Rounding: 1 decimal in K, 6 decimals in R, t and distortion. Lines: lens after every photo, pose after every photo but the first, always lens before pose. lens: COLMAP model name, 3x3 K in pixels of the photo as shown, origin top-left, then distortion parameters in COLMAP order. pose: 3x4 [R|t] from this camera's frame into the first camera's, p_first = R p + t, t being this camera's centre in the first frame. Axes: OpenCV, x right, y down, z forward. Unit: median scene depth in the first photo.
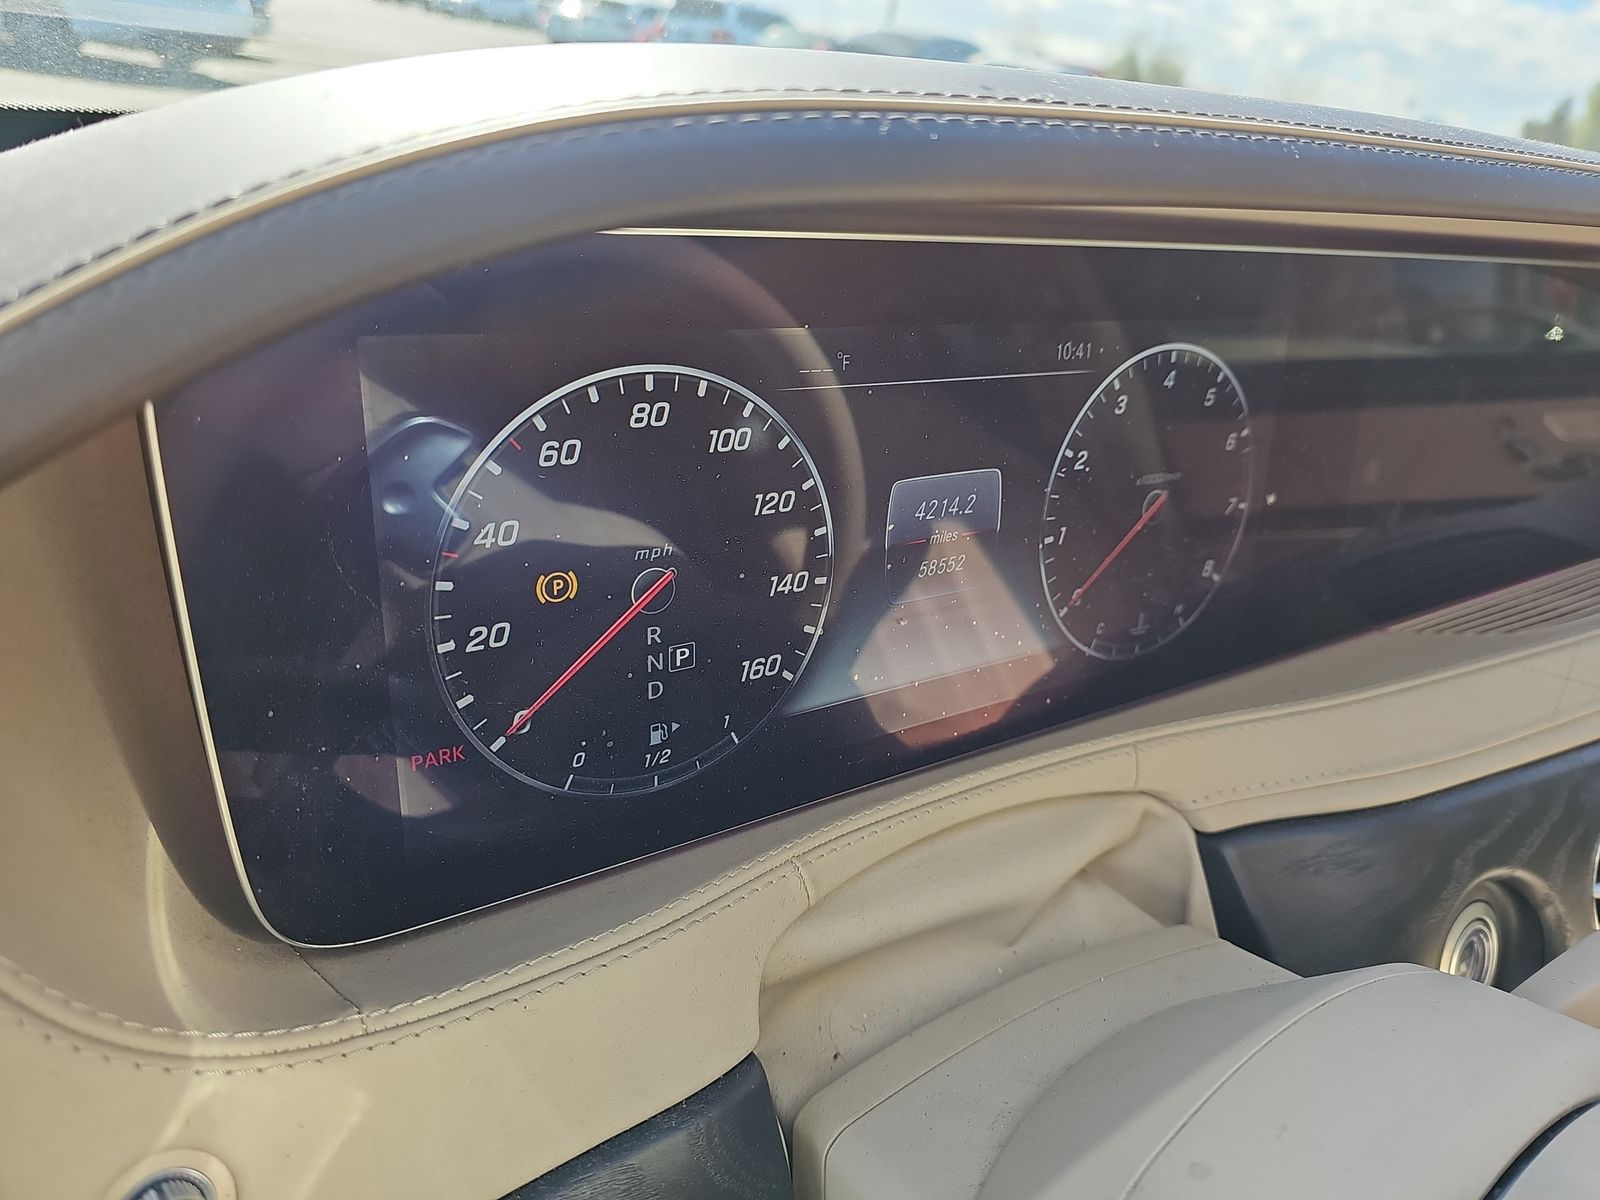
lens RADIAL K [[1064.2, 0, 803.8], [0, 1064.2, 598.5], [0, 0, 1]] dist [0.038881, -0.043585]
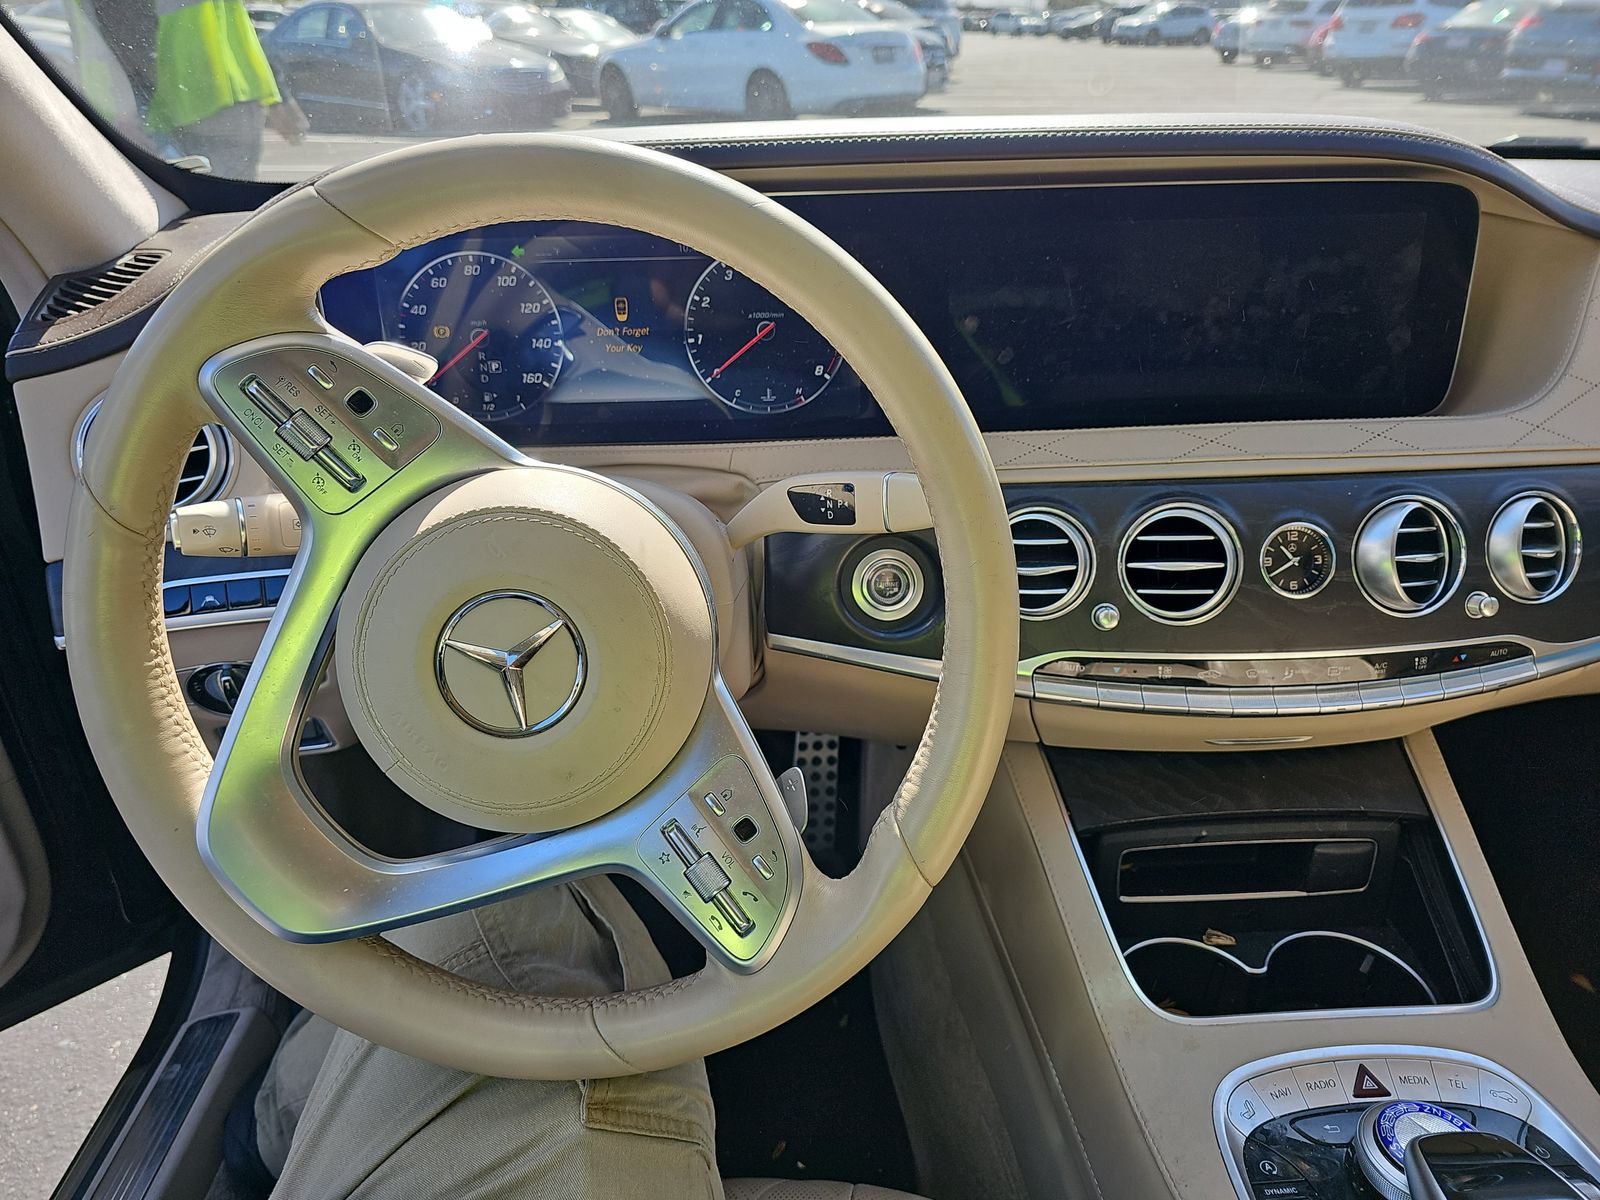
lens RADIAL K [[1064.2, 0, 791.2], [0, 1064.2, 600.8], [0, 0, 1]] dist [0.038881, -0.043585]
pose [[0.838033, 0.114069, -0.533562, 1.834667], [-0.122495, 0.992273, 0.019741, 0.452087], [0.531691, 0.048815, 0.845530, -0.755996]]
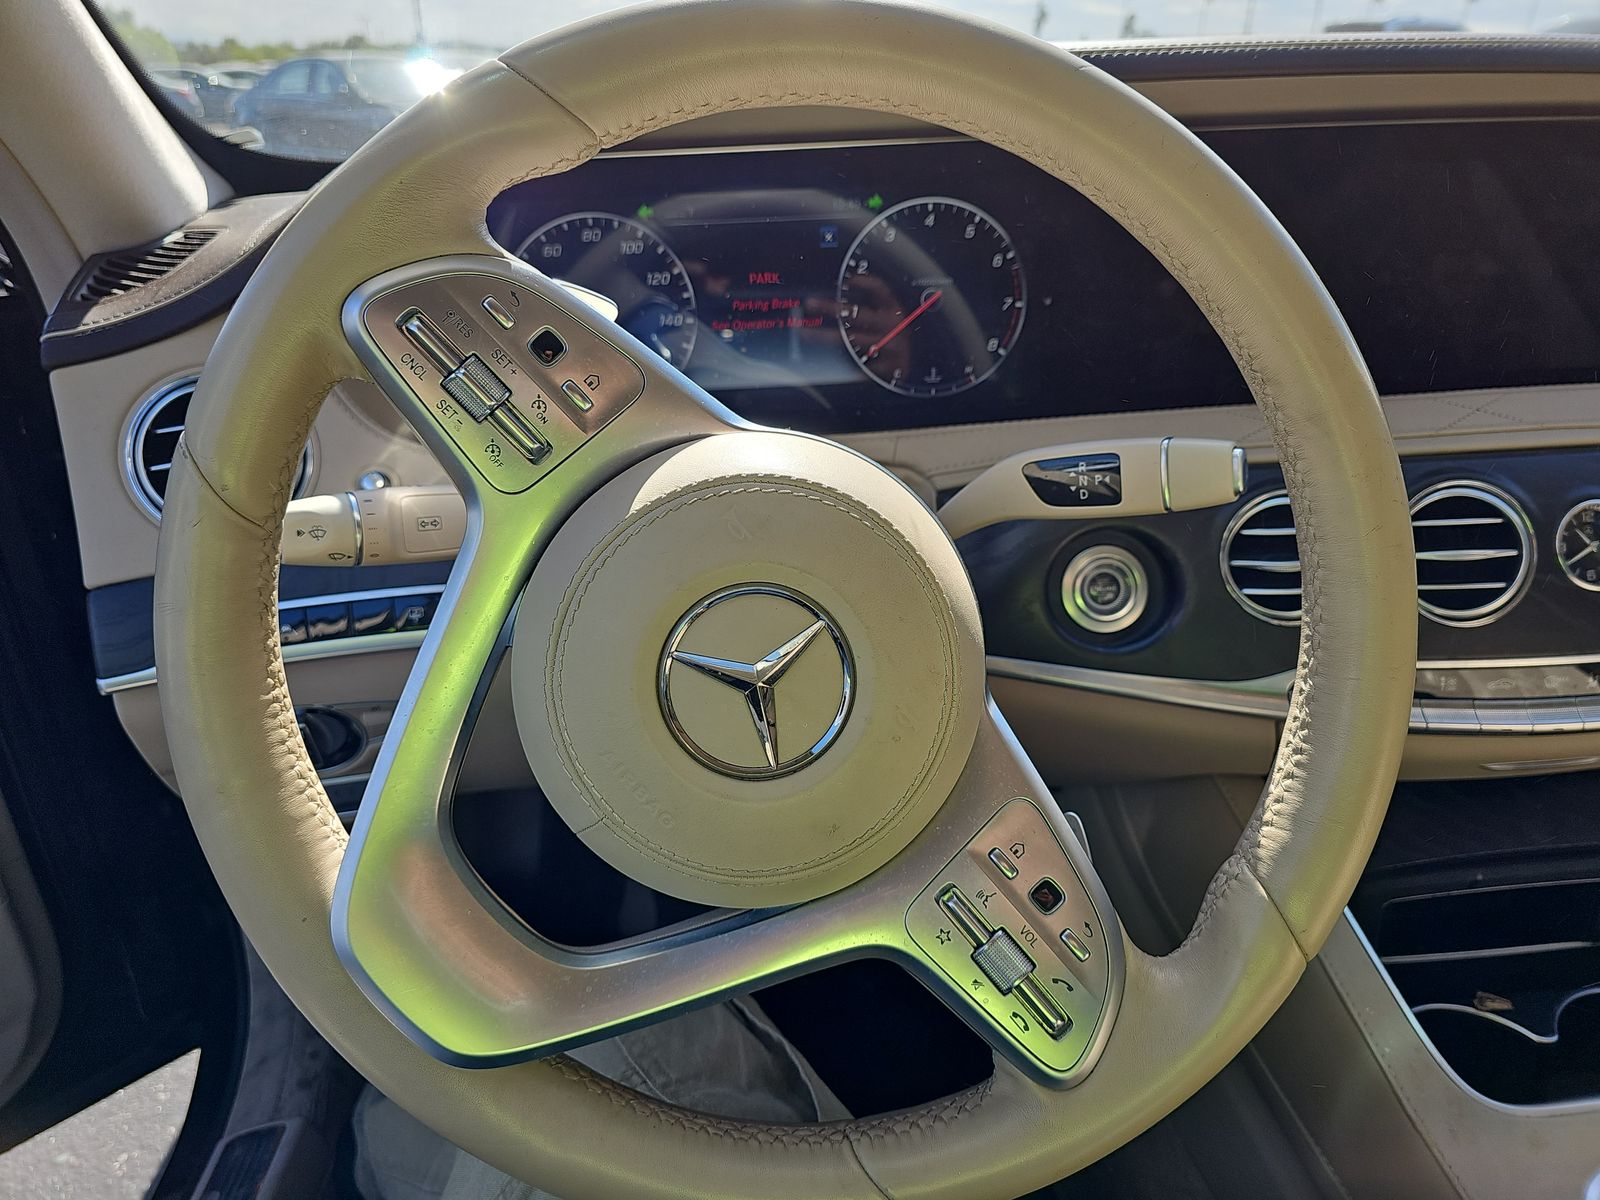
lens RADIAL K [[1064.2, 0, 786.6], [0, 1064.2, 592.6], [0, 0, 1]] dist [0.038881, -0.043585]
pose [[0.851627, 0.062702, -0.520384, 1.295127], [-0.094855, 0.994863, -0.035361, 0.566509], [0.515494, 0.079475, 0.853200, -0.640409]]
